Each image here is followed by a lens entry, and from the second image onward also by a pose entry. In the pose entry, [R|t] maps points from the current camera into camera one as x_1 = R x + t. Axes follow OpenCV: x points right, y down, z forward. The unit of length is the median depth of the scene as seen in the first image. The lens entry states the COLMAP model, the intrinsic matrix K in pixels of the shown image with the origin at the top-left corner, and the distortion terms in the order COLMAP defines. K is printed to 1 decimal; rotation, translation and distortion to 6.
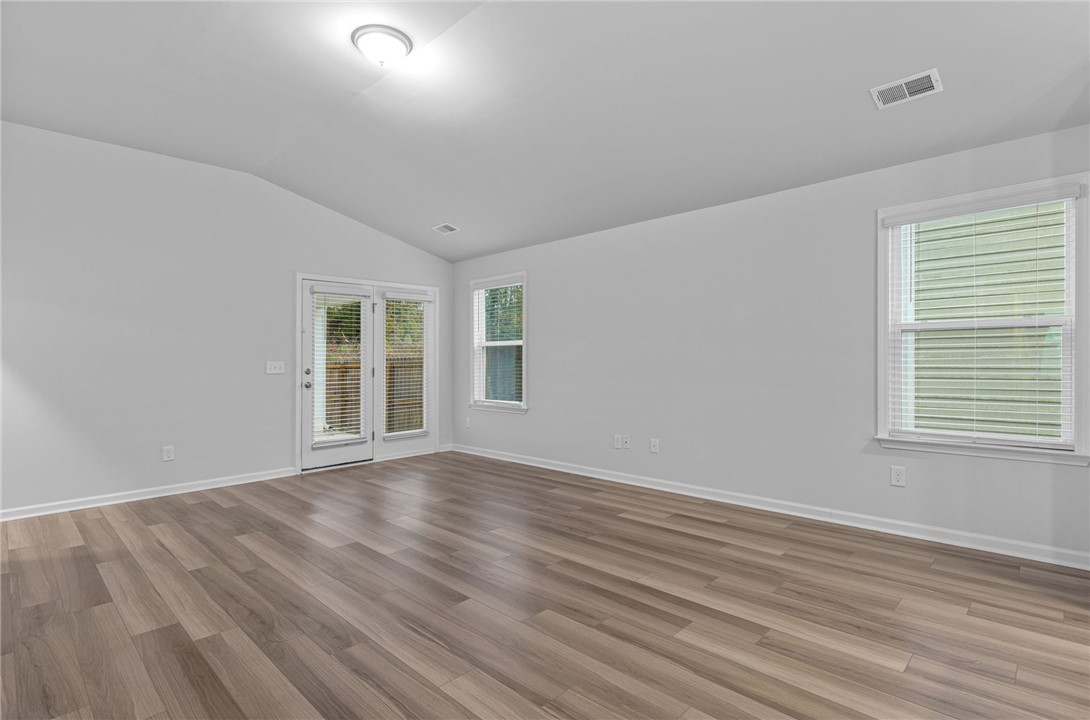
lens RADIAL K [[538.6, 0, 544.0], [0, 538.6, 359.9], [0, 0, 1]] dist [0.000307, 0.001441]
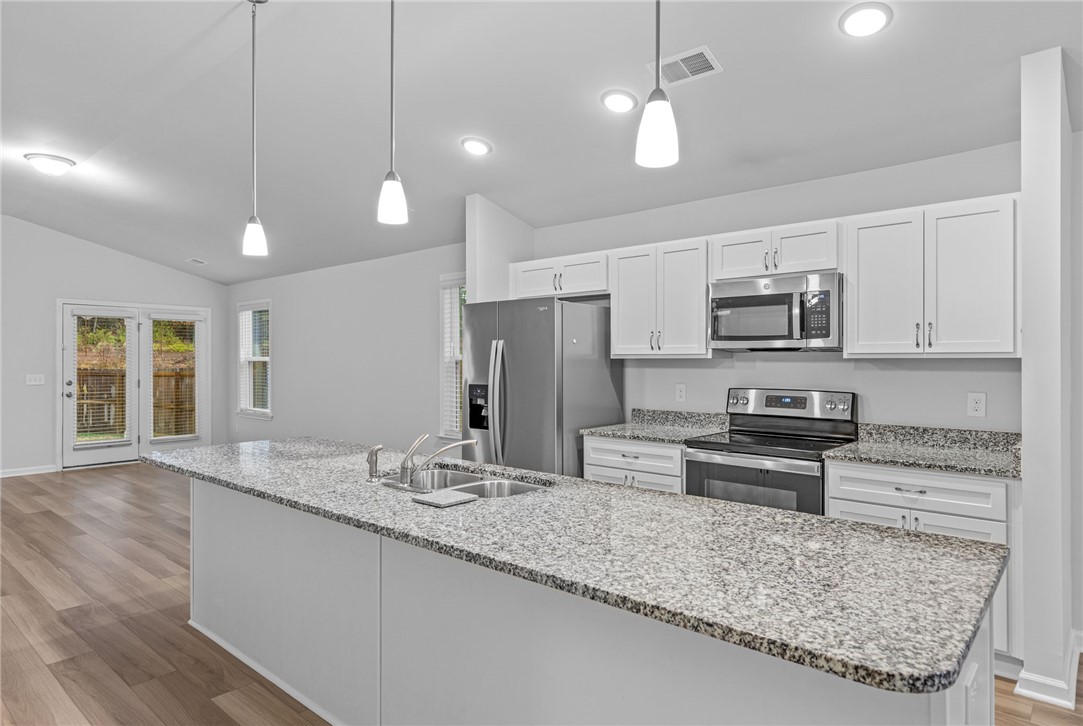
lens RADIAL K [[628.6, 0, 544.4], [0, 628.6, 366.0], [0, 0, 1]] dist [0.007665, 0.002367]
pose [[0.998001, 0.008411, 0.062644, 0.711051], [-0.008678, 0.999954, 0.003995, -0.041559], [-0.062607, -0.004531, 0.998028, -0.602628]]
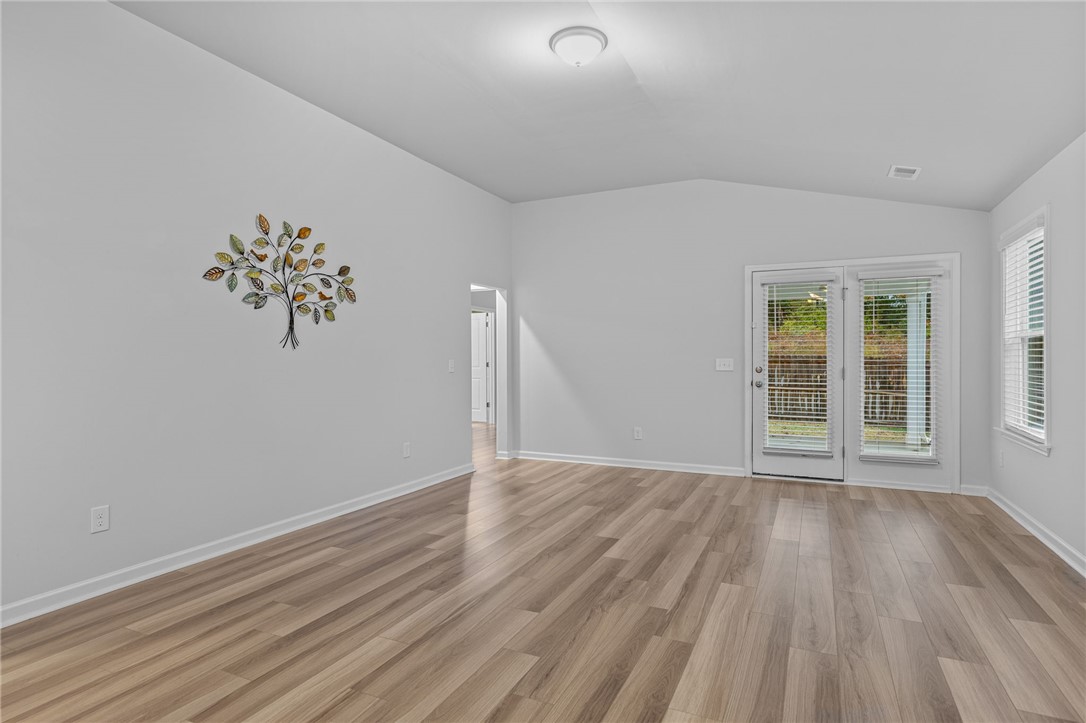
lens RADIAL K [[576.0, 0, 546.4], [0, 576.0, 360.7], [0, 0, 1]] dist [0.001932, 0.001410]
pose [[0.335487, 0.015143, -0.941923, 0.542937], [-0.006321, 0.999884, 0.013823, -0.007729], [0.942024, 0.001317, 0.335544, 0.452461]]
